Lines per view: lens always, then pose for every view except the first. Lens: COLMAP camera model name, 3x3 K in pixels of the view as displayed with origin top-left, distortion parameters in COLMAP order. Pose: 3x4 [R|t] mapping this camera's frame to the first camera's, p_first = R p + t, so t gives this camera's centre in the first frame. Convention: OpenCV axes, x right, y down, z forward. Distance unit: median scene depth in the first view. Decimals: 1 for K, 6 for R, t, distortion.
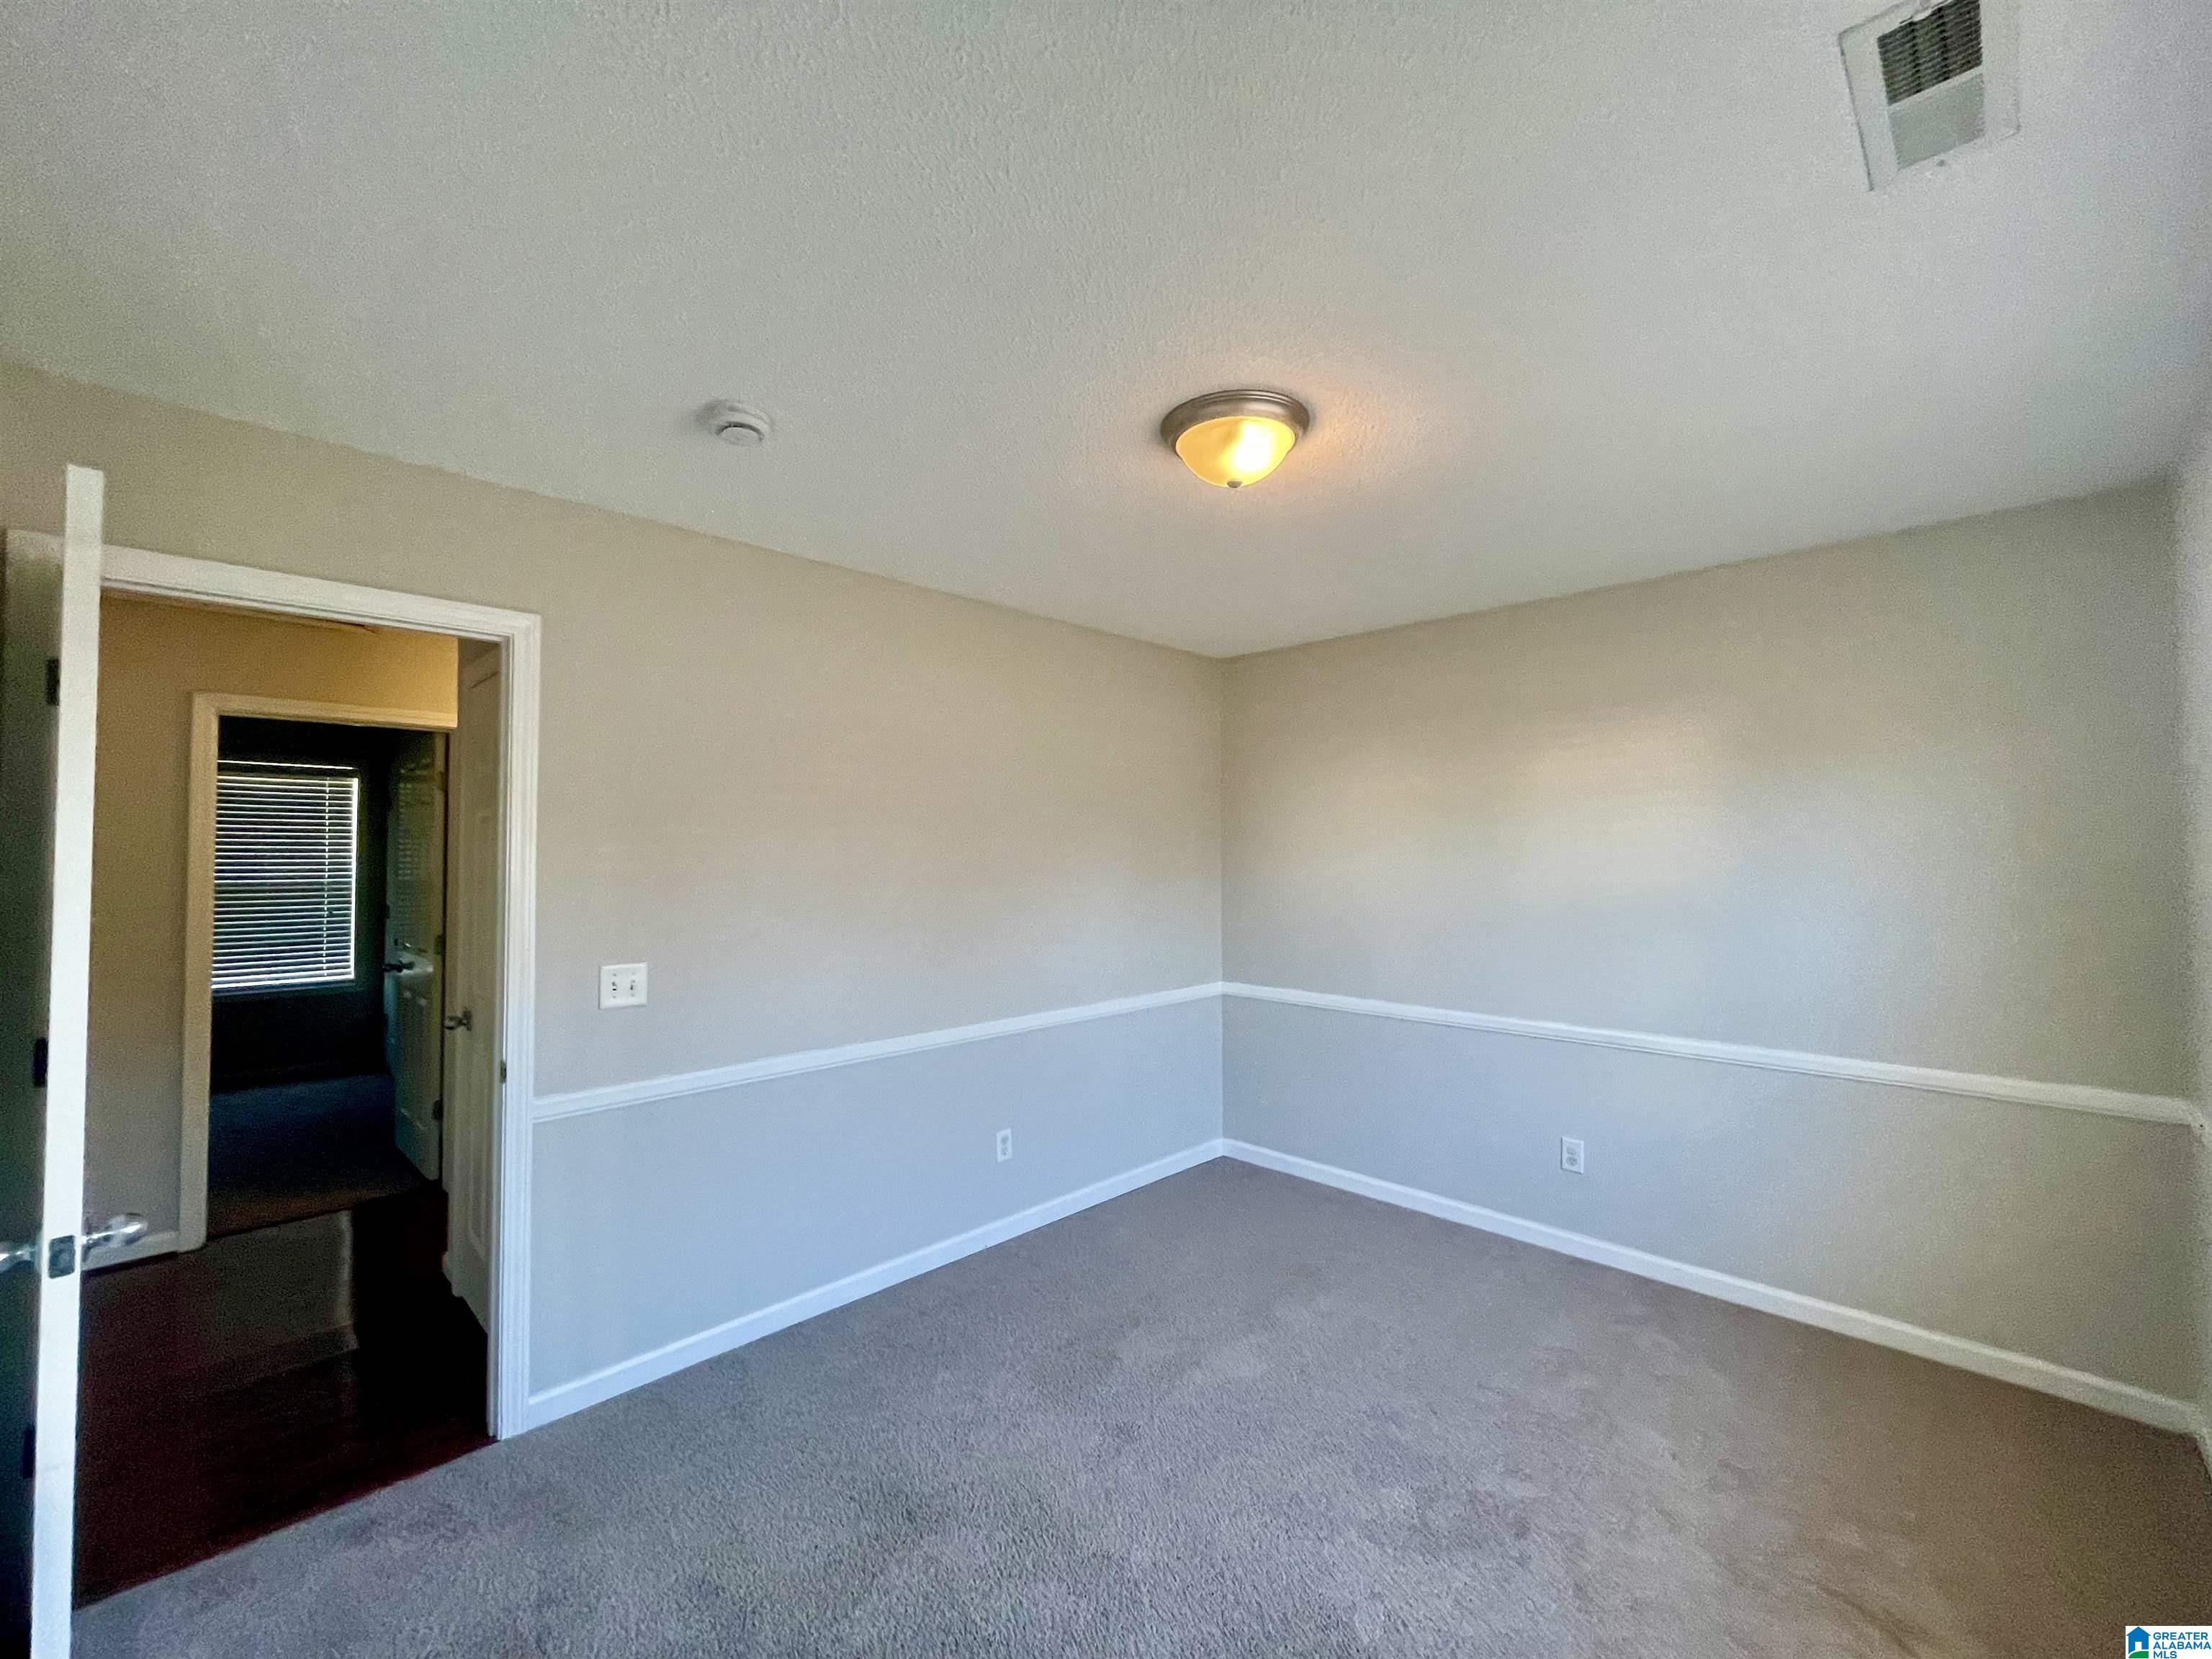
lens RADIAL K [[897.8, 0, 1106.0], [0, 897.8, 829.5], [0, 0, 1]] dist [-0.000451, 0.000024]
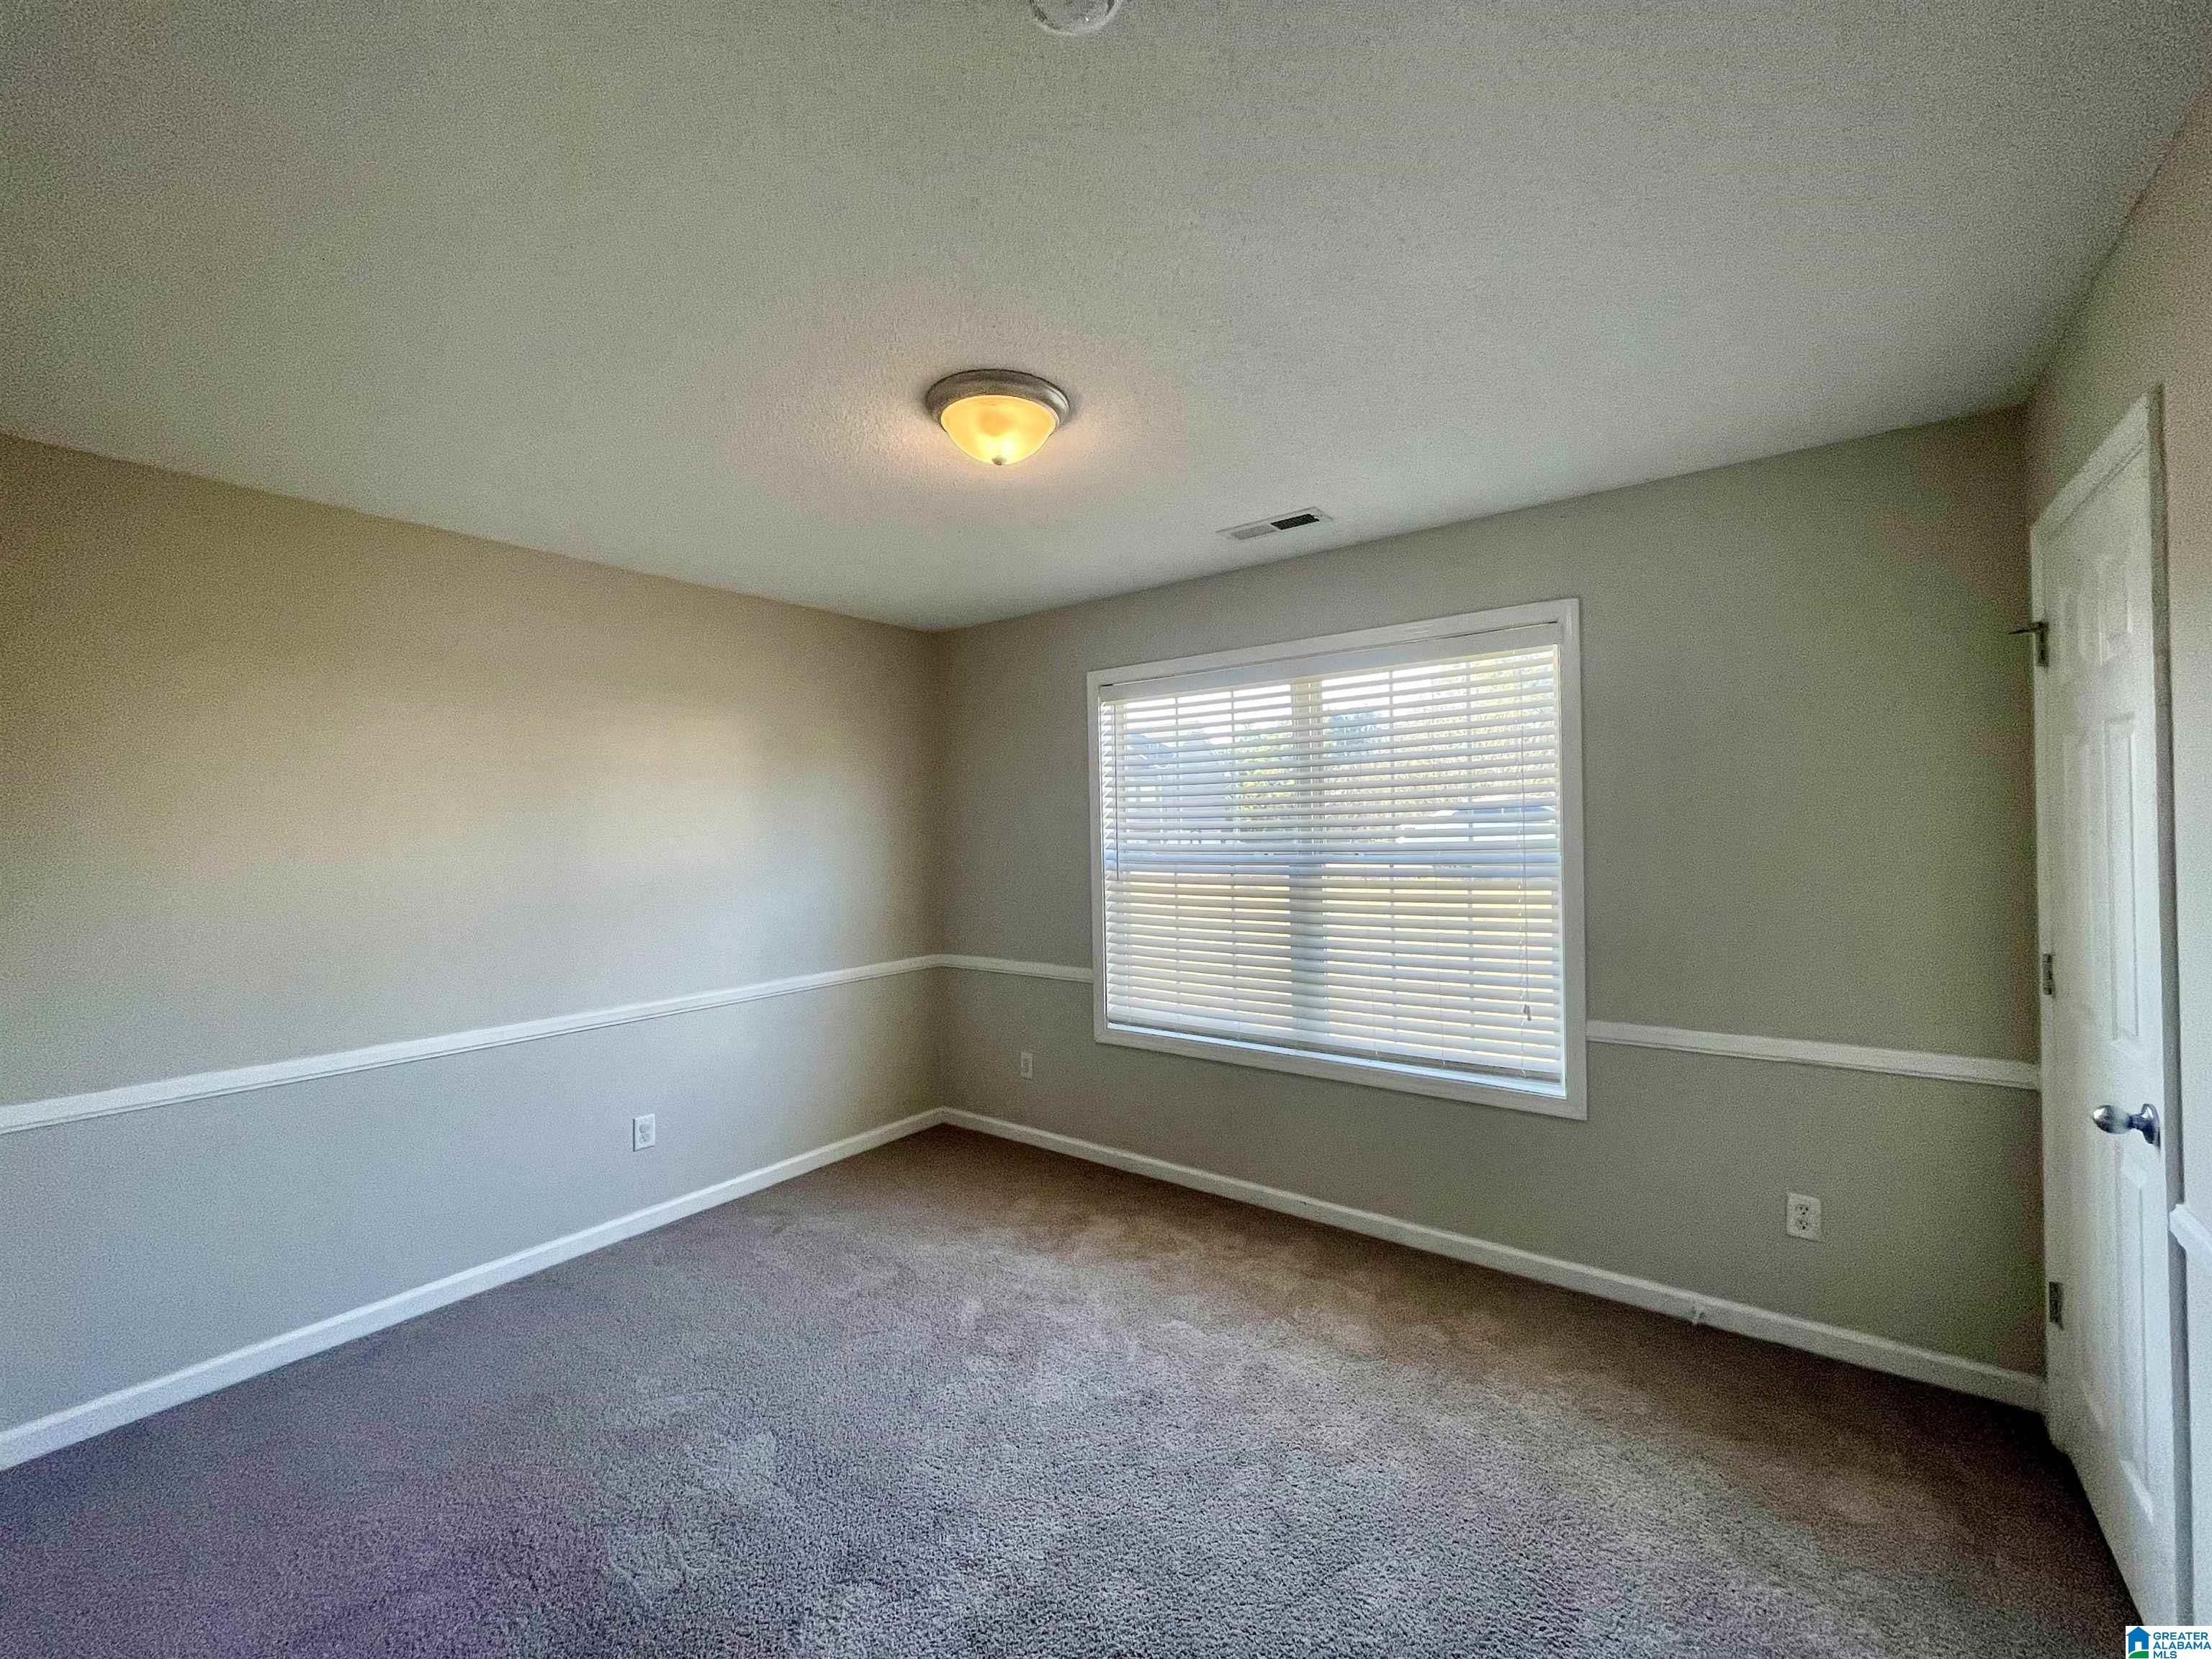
lens RADIAL K [[897.8, 0, 1106.0], [0, 897.8, 829.5], [0, 0, 1]] dist [-0.000451, 0.000024]
pose [[-0.138202, 0.007202, 0.990378, -0.632569], [-0.002813, 0.999967, -0.007665, 0.033679], [-0.990400, -0.003845, -0.138178, 0.719511]]
